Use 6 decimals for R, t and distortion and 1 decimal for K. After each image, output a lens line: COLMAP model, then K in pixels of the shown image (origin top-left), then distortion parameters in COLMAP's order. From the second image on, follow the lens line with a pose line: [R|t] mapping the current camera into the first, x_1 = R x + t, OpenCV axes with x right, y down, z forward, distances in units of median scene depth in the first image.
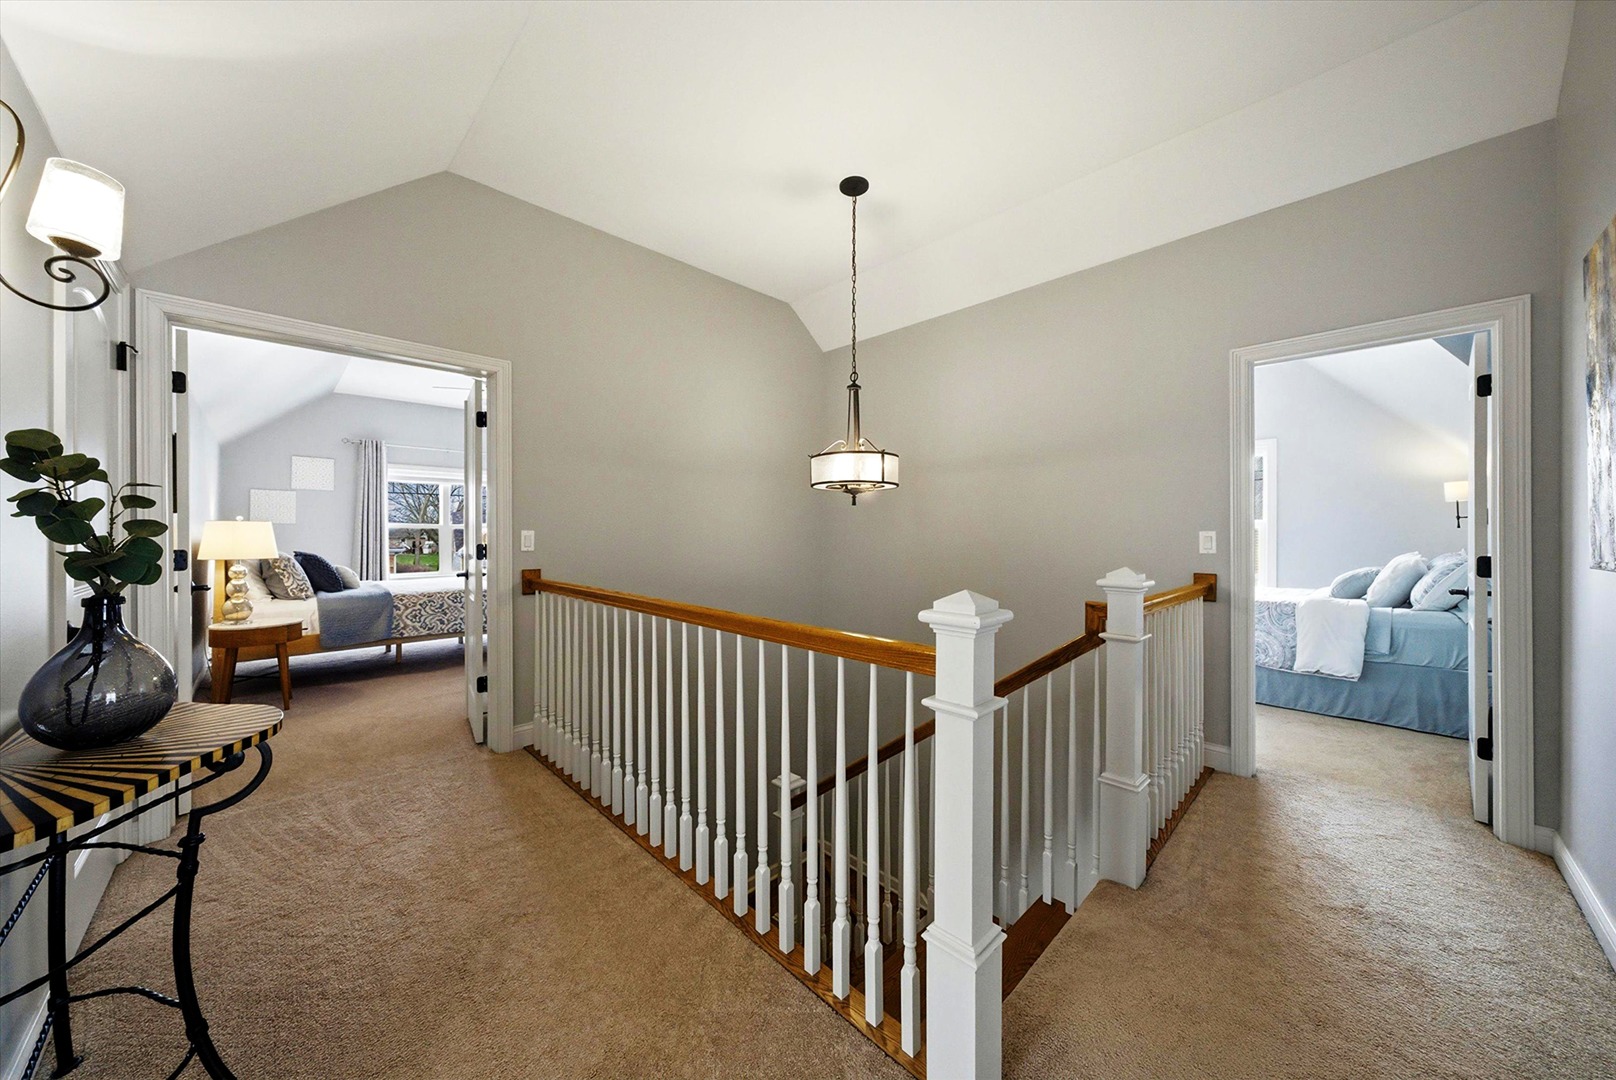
lens RADIAL K [[559.6, 0, 805.9], [0, 559.6, 534.6], [0, 0, 1]] dist [0.001261, 0.000259]
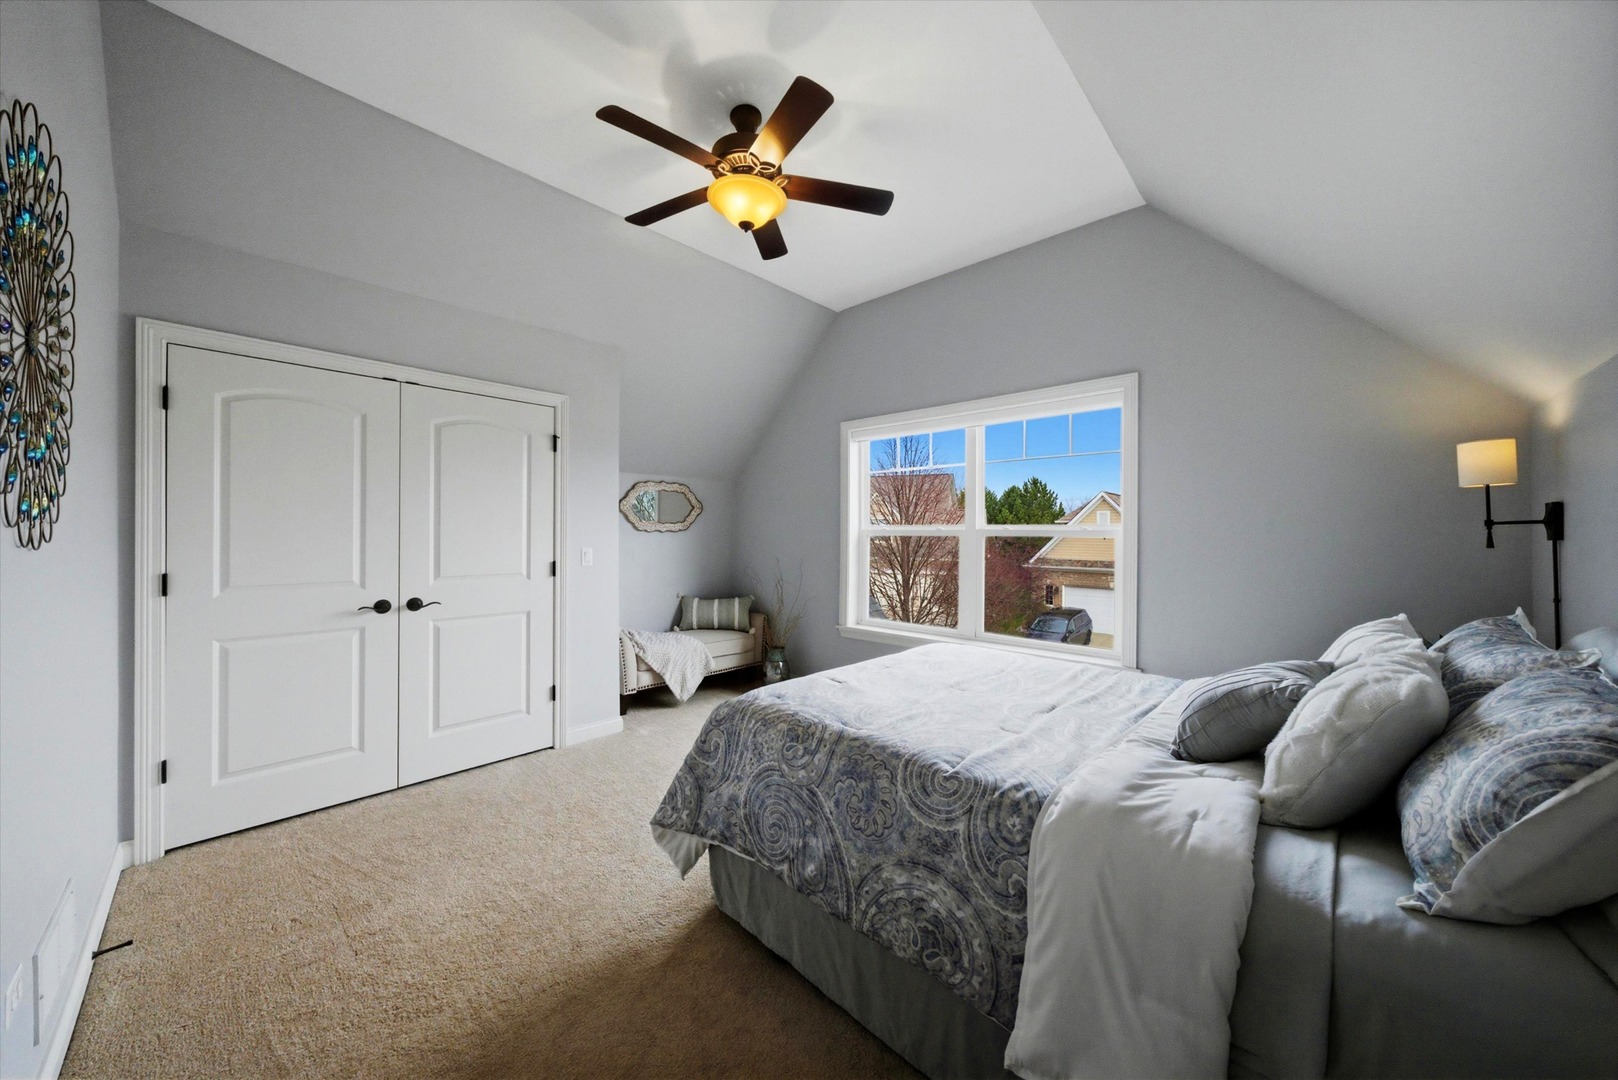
lens RADIAL K [[560.3, 0, 808.6], [0, 560.3, 533.3], [0, 0, 1]] dist [0.001261, 0.000259]
pose [[0.999332, 0.000218, 0.036542, 0.724494], [-0.000033, 0.999987, -0.005080, -0.024069], [-0.036543, 0.005075, 0.999319, 0.684150]]
